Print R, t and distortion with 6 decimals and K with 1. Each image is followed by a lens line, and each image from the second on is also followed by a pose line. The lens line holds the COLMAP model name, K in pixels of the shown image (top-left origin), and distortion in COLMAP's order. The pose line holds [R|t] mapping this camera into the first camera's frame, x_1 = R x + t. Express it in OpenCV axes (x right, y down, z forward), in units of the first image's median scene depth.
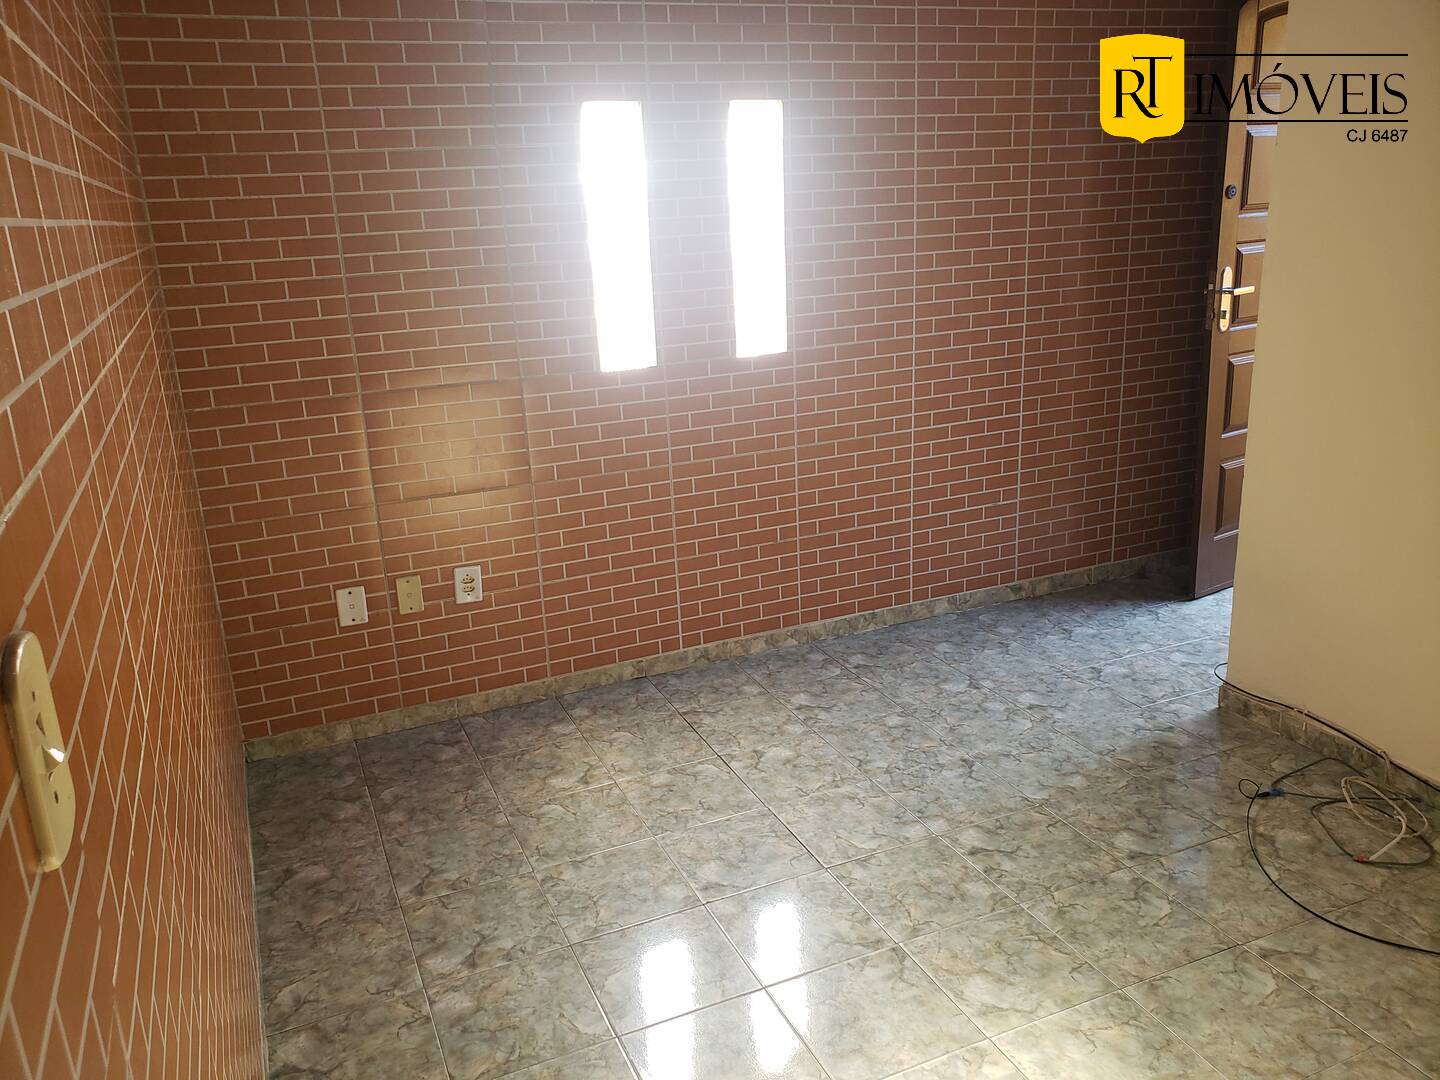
lens RADIAL K [[1130.8, 0, 725.8], [0, 1130.8, 517.1], [0, 0, 1]] dist [-0.000856, 0.041280]
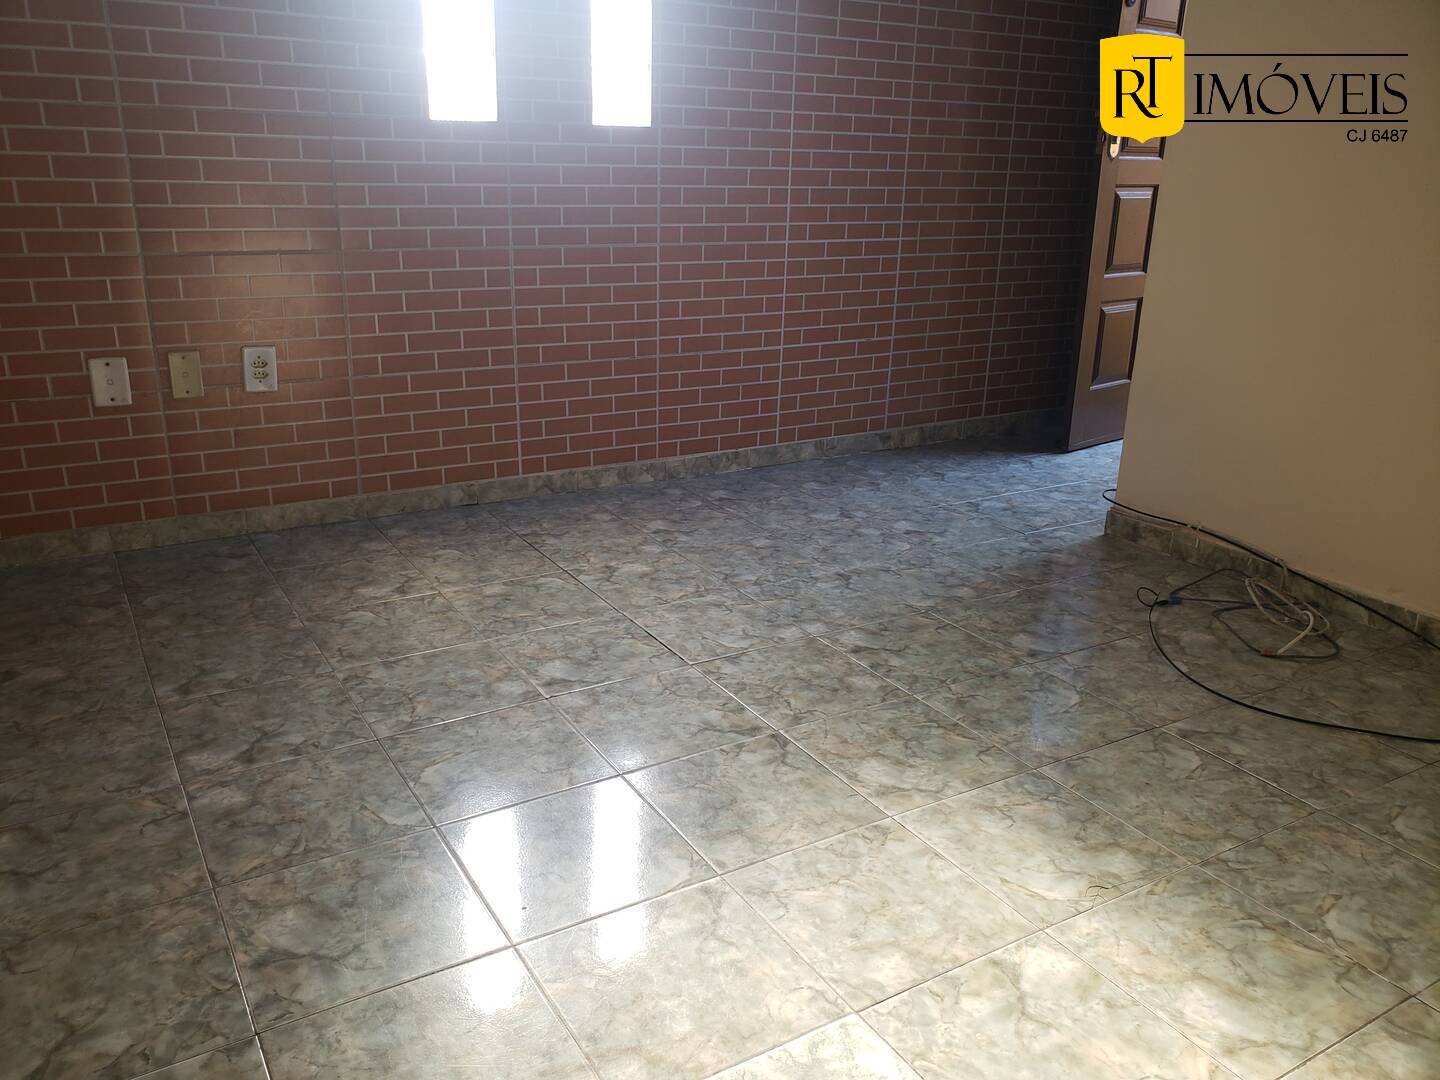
lens RADIAL K [[1113.9, 0, 720.0], [0, 1113.9, 540.0], [0, 0, 1]] dist [0.059732, -0.094902]
pose [[0.989433, 0.022666, 0.143207, -0.012445], [-0.029783, 0.998415, 0.047754, 0.173102], [-0.141897, -0.051514, 0.988540, 0.166119]]
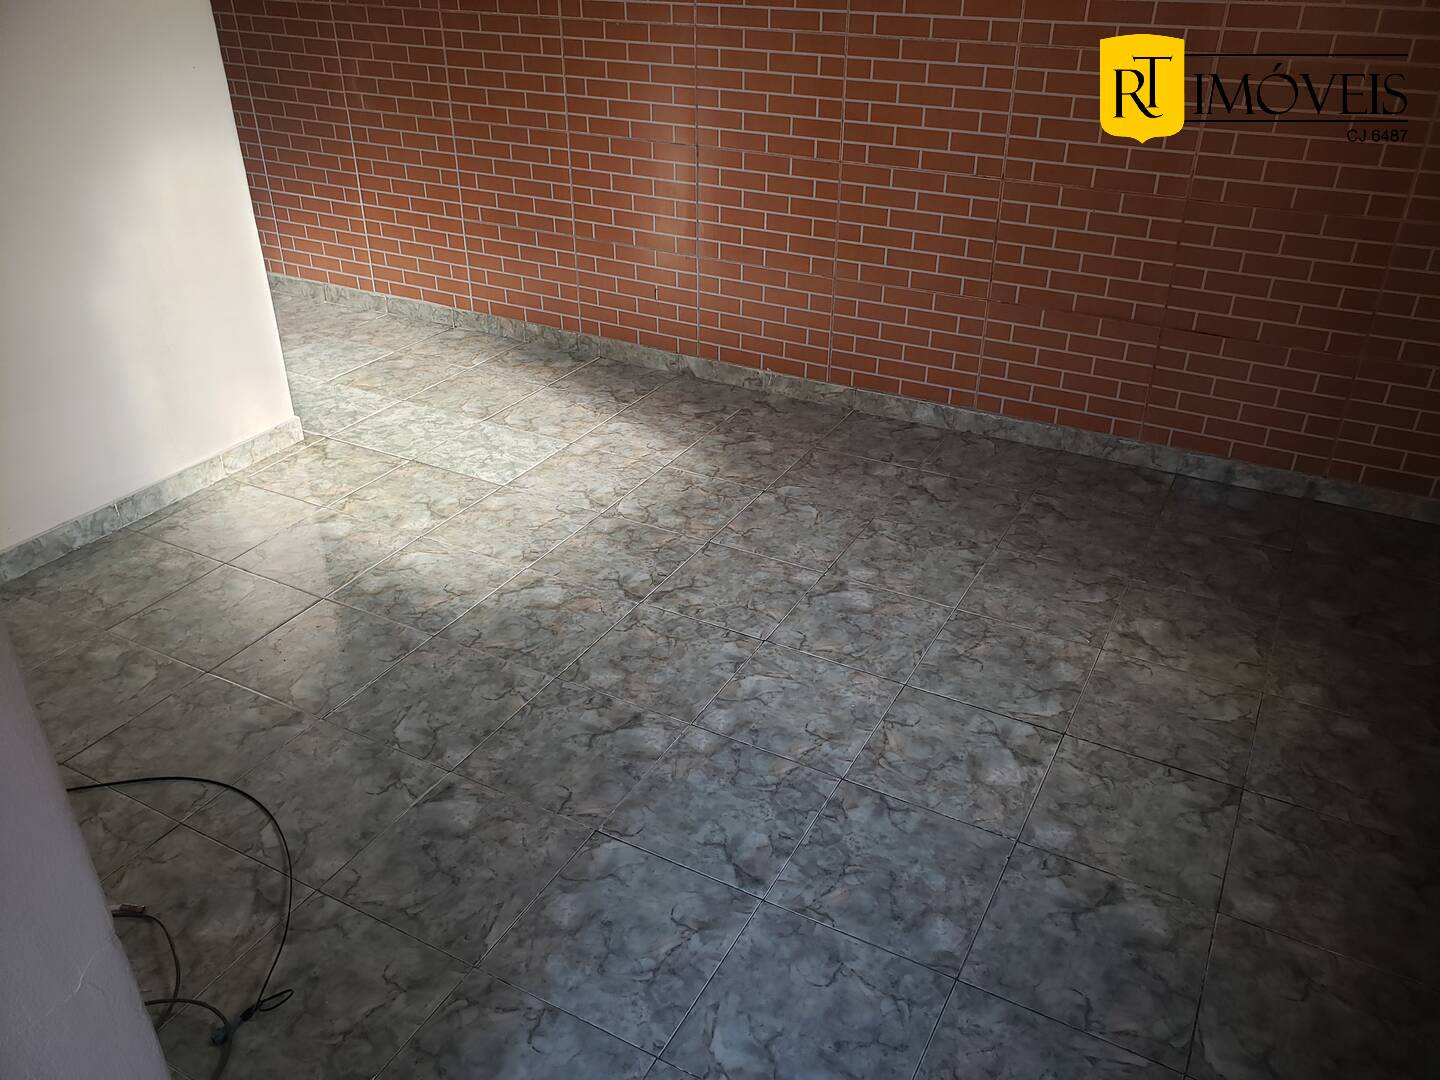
lens RADIAL K [[1085.7, 0, 747.2], [0, 1085.7, 539.5], [0, 0, 1]] dist [0.193392, -0.450165]
pose [[-0.778270, 0.352071, -0.519943, 0.520907], [-0.142404, 0.707494, 0.692224, -0.346833], [0.611569, 0.612779, -0.500485, 1.368986]]
